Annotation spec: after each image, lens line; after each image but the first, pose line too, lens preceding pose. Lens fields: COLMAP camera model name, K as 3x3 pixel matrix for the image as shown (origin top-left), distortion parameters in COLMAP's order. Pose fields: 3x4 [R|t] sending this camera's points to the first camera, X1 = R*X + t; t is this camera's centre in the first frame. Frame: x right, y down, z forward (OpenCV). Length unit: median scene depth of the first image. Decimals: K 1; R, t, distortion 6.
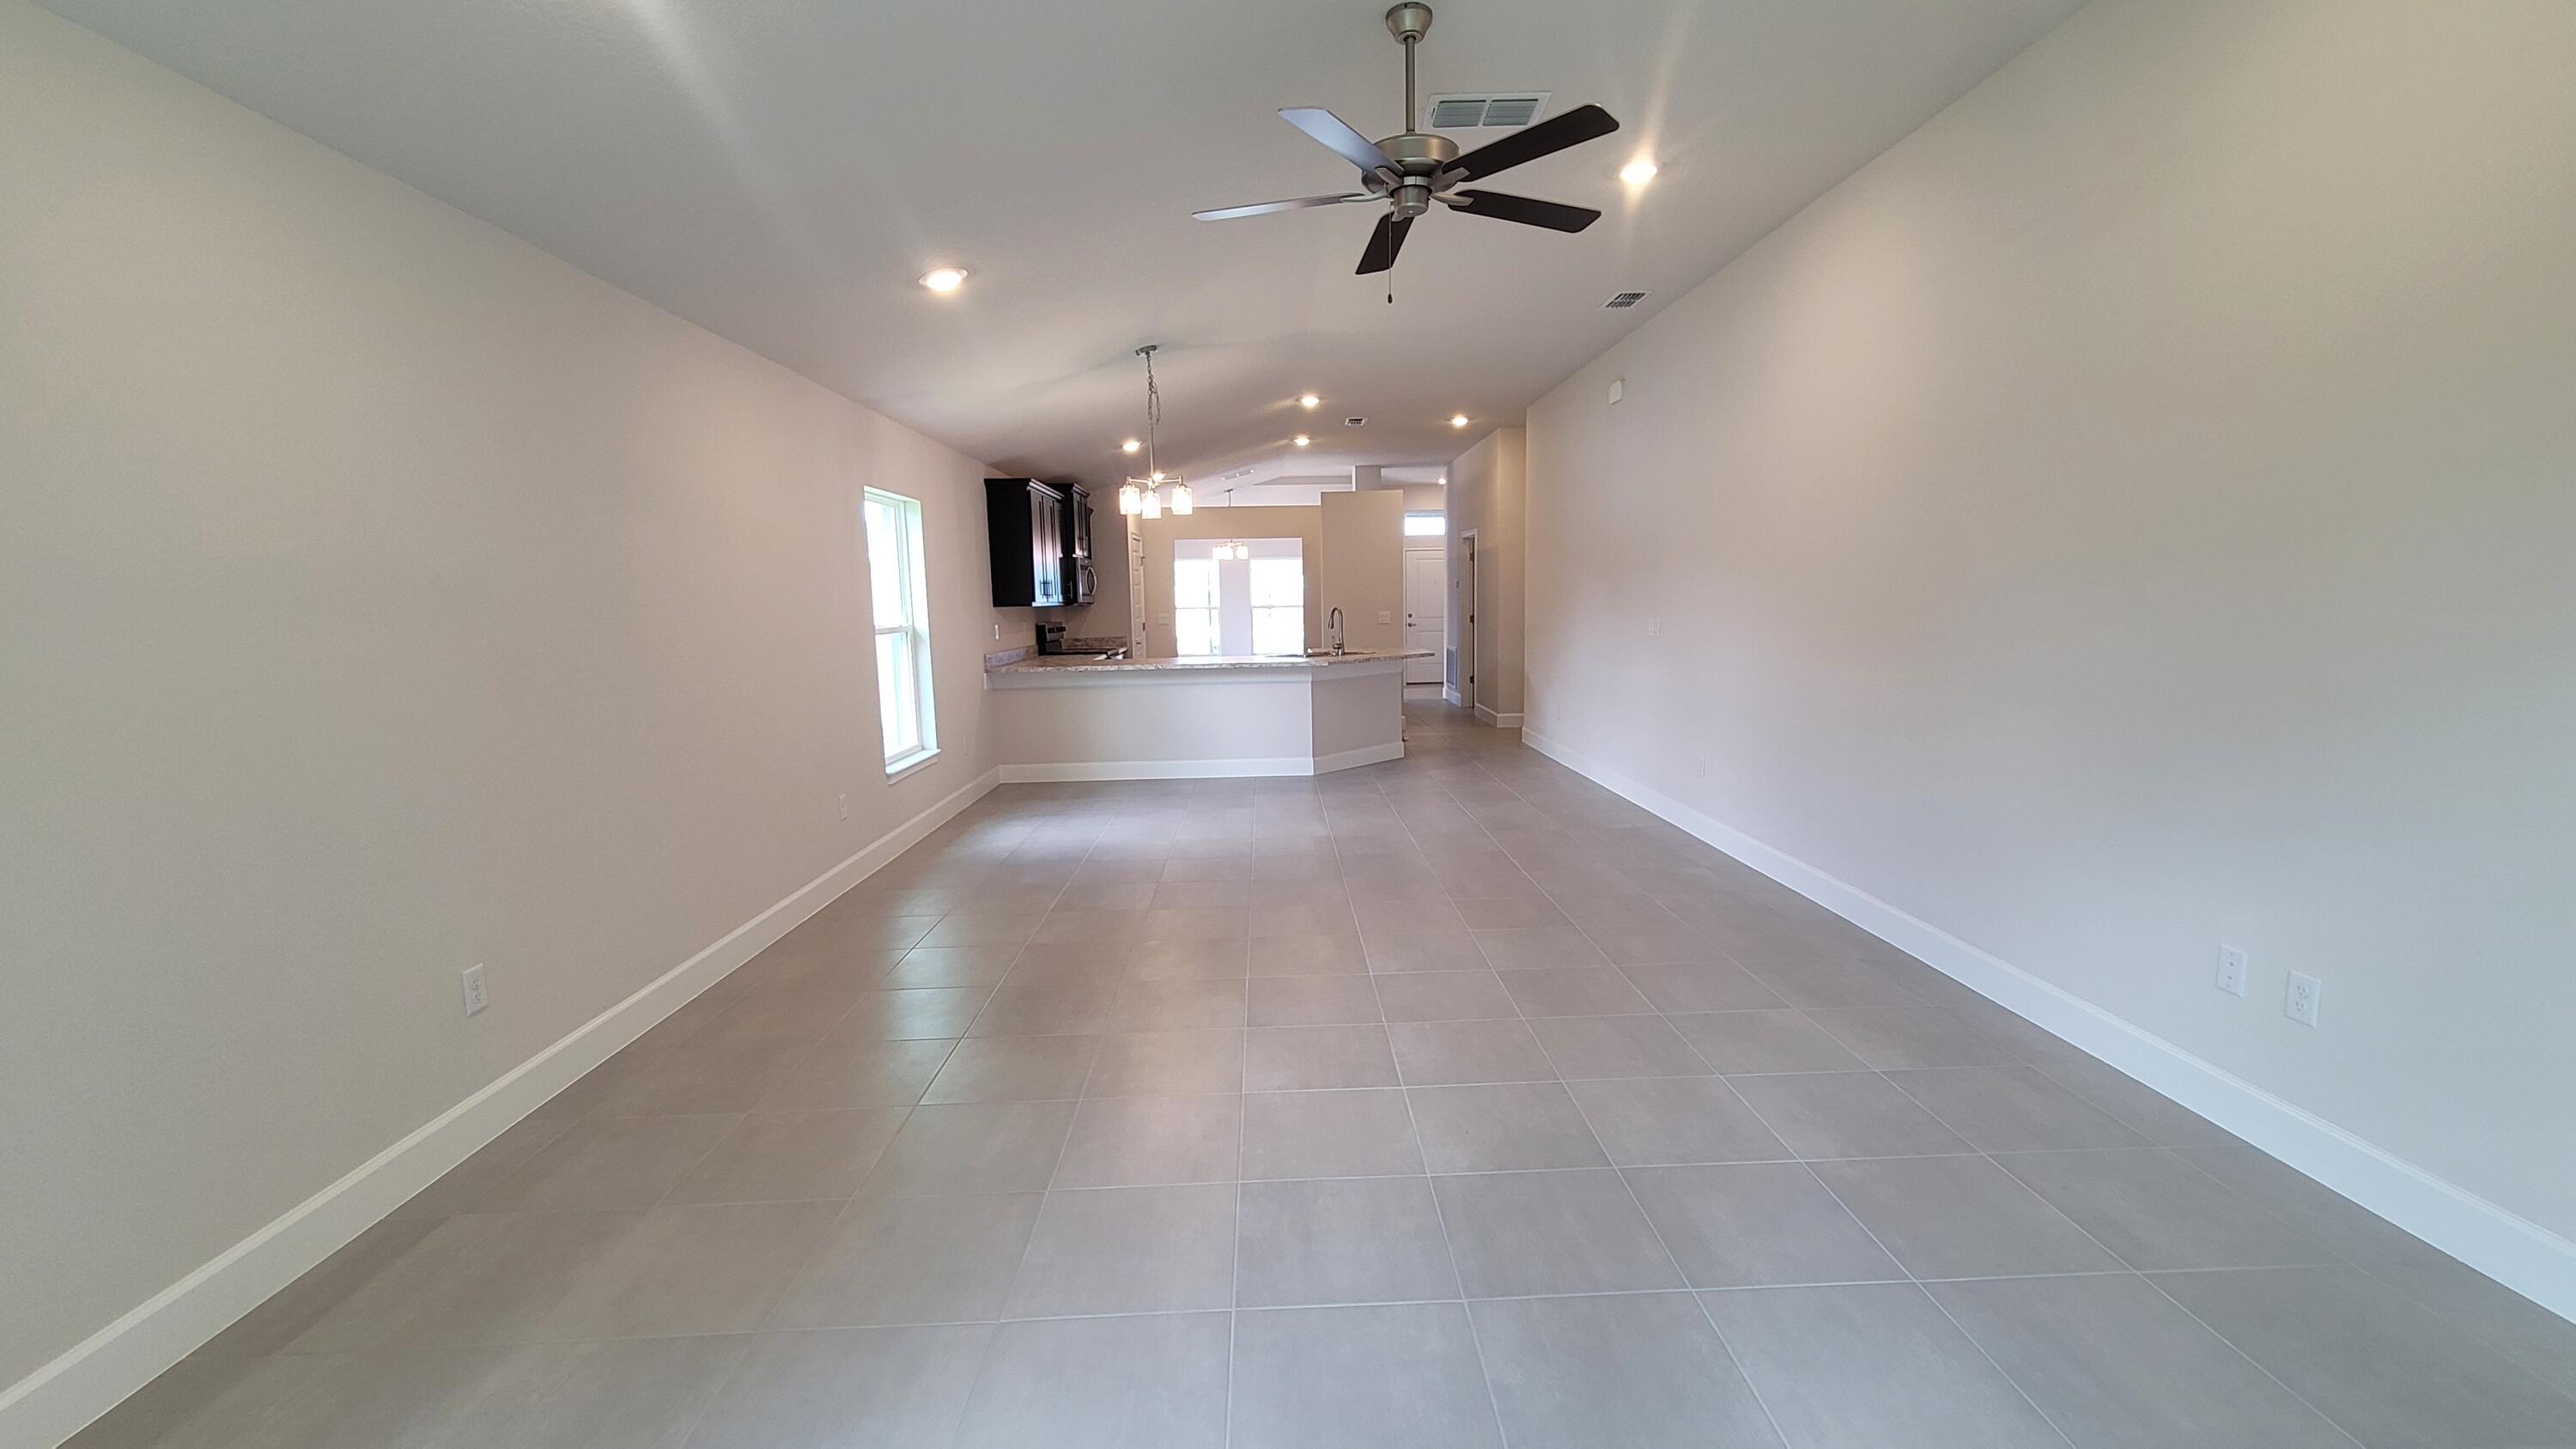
lens RADIAL K [[1041.8, 0, 1289.1], [0, 1041.8, 724.5], [0, 0, 1]] dist [0.003123, -0.000089]
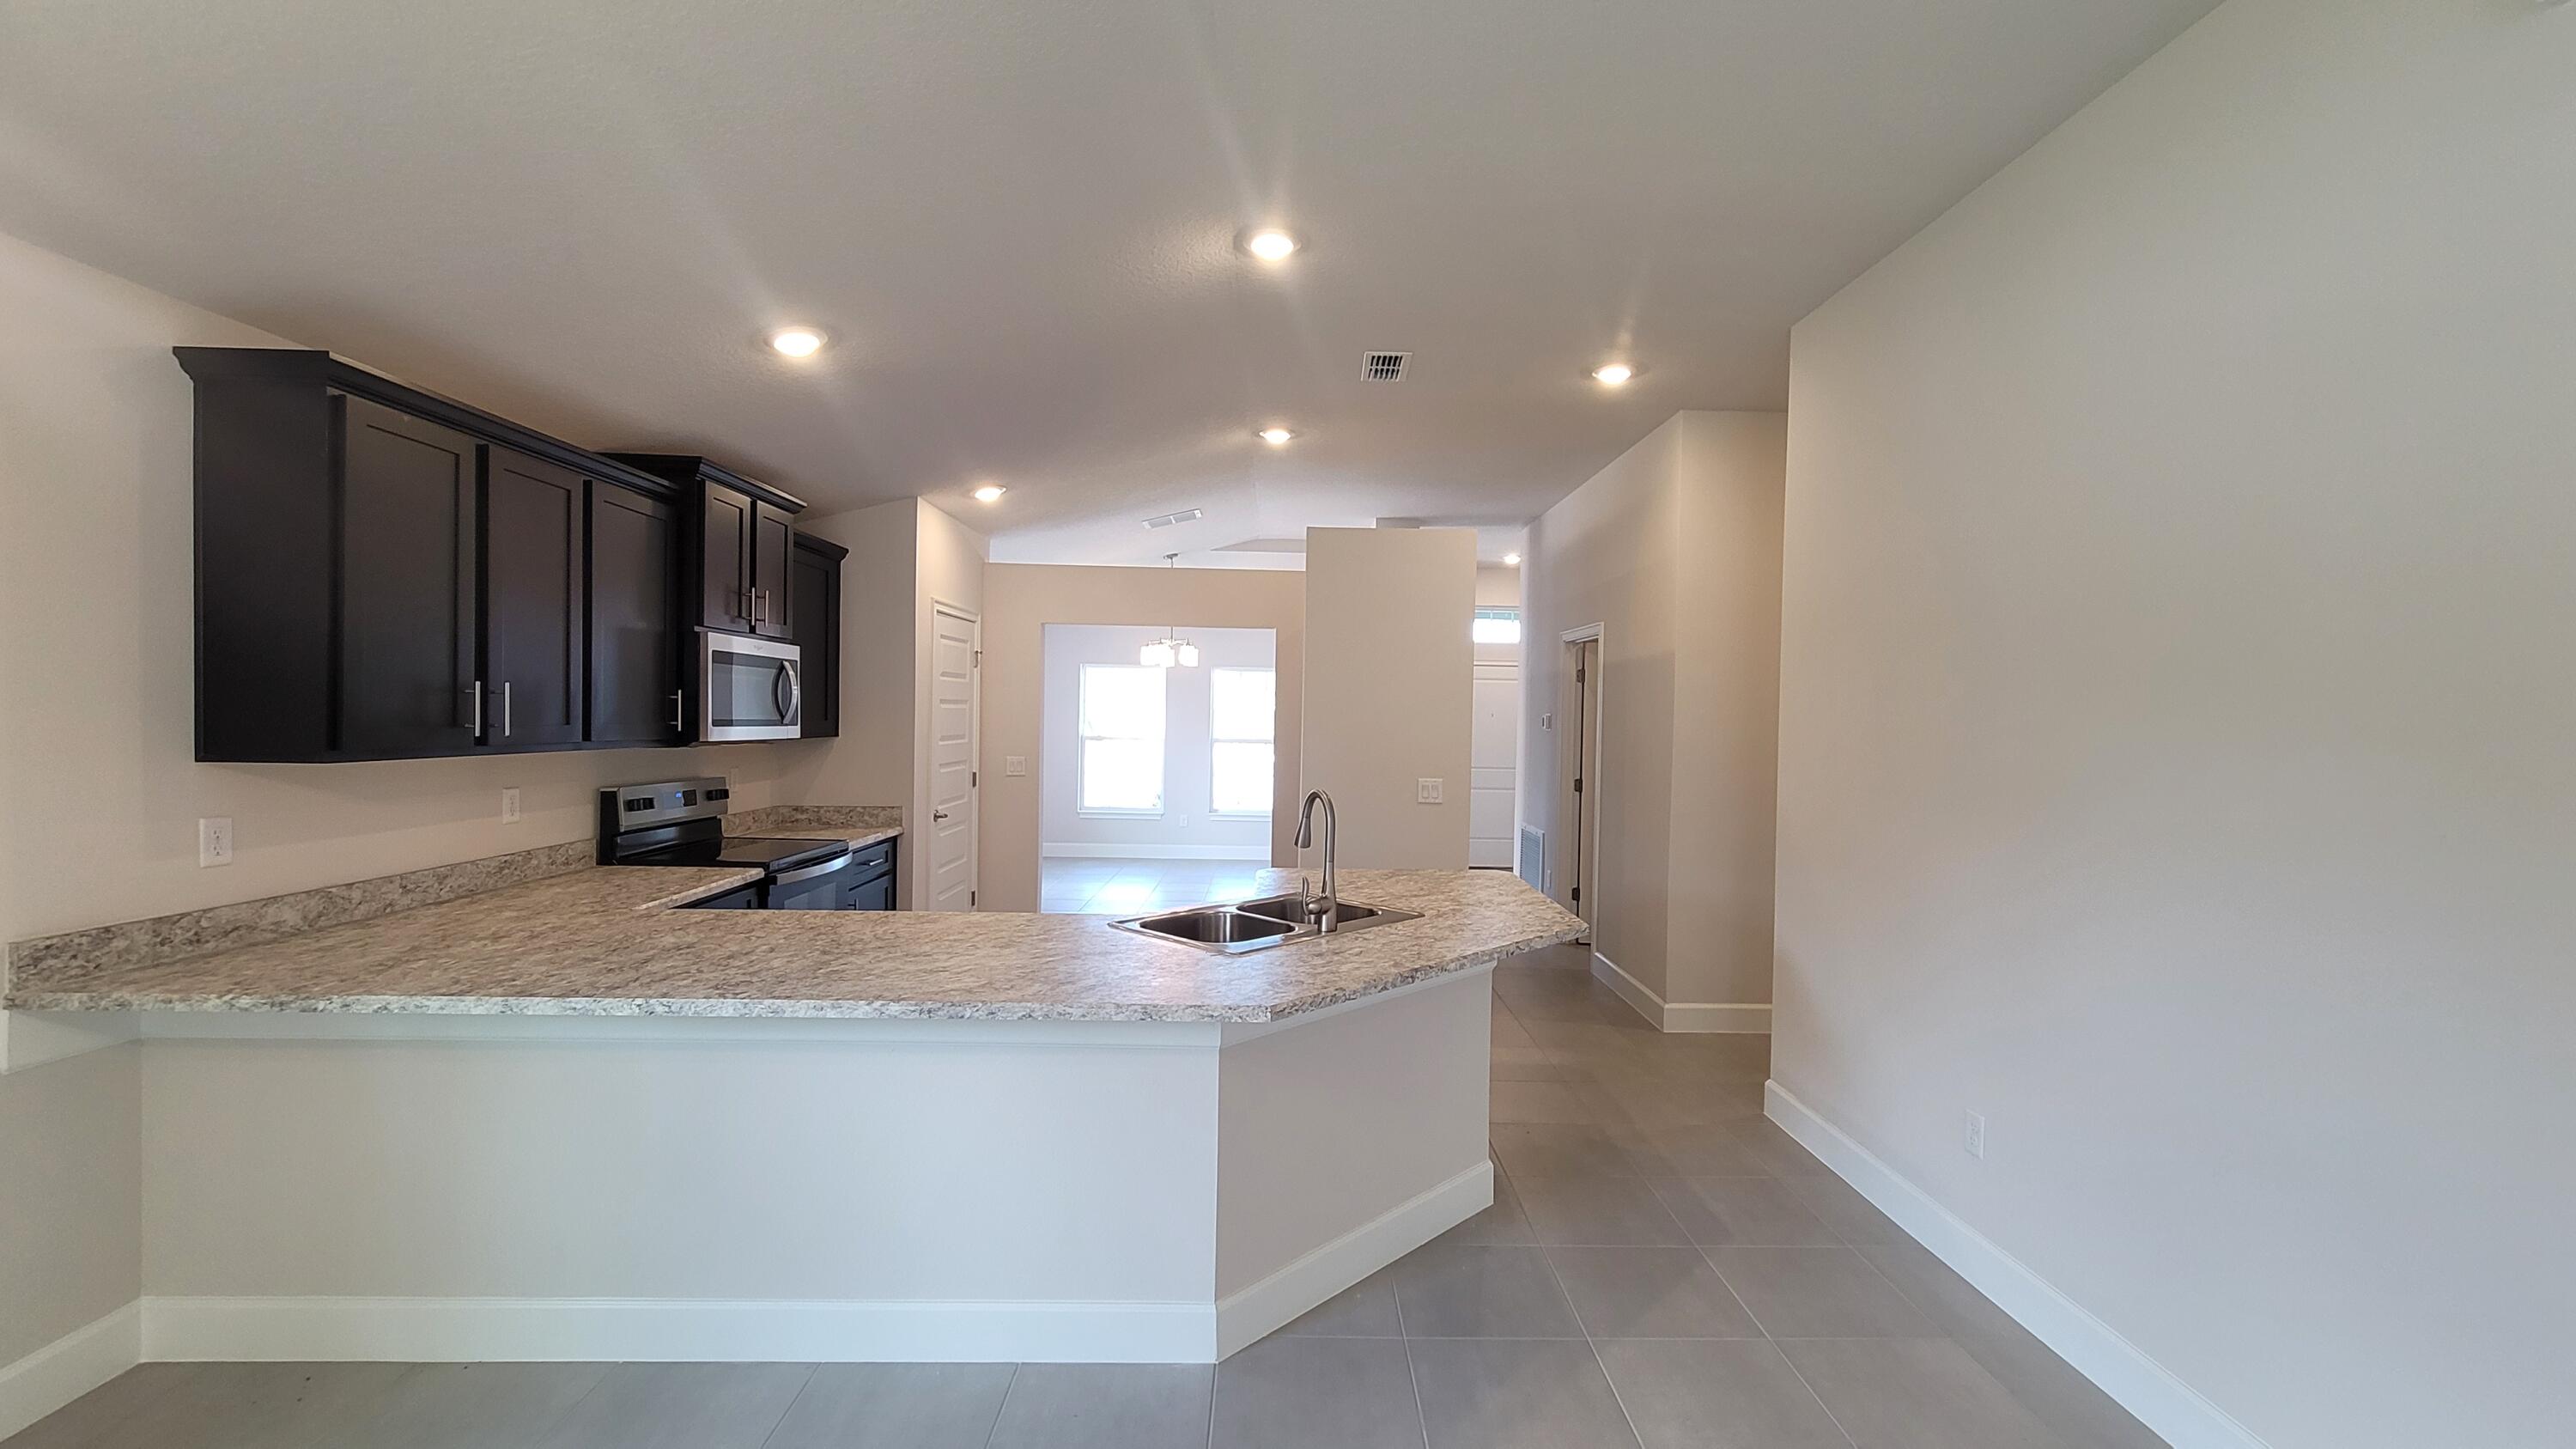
lens RADIAL K [[1041.8, 0, 1288.7], [0, 1041.8, 723.7], [0, 0, 1]] dist [0.003123, -0.000089]
pose [[0.999069, 0.041591, -0.011422, 0.027626], [-0.042617, 0.992679, -0.113013, -0.069442], [0.006638, 0.113395, 0.993528, 0.468858]]
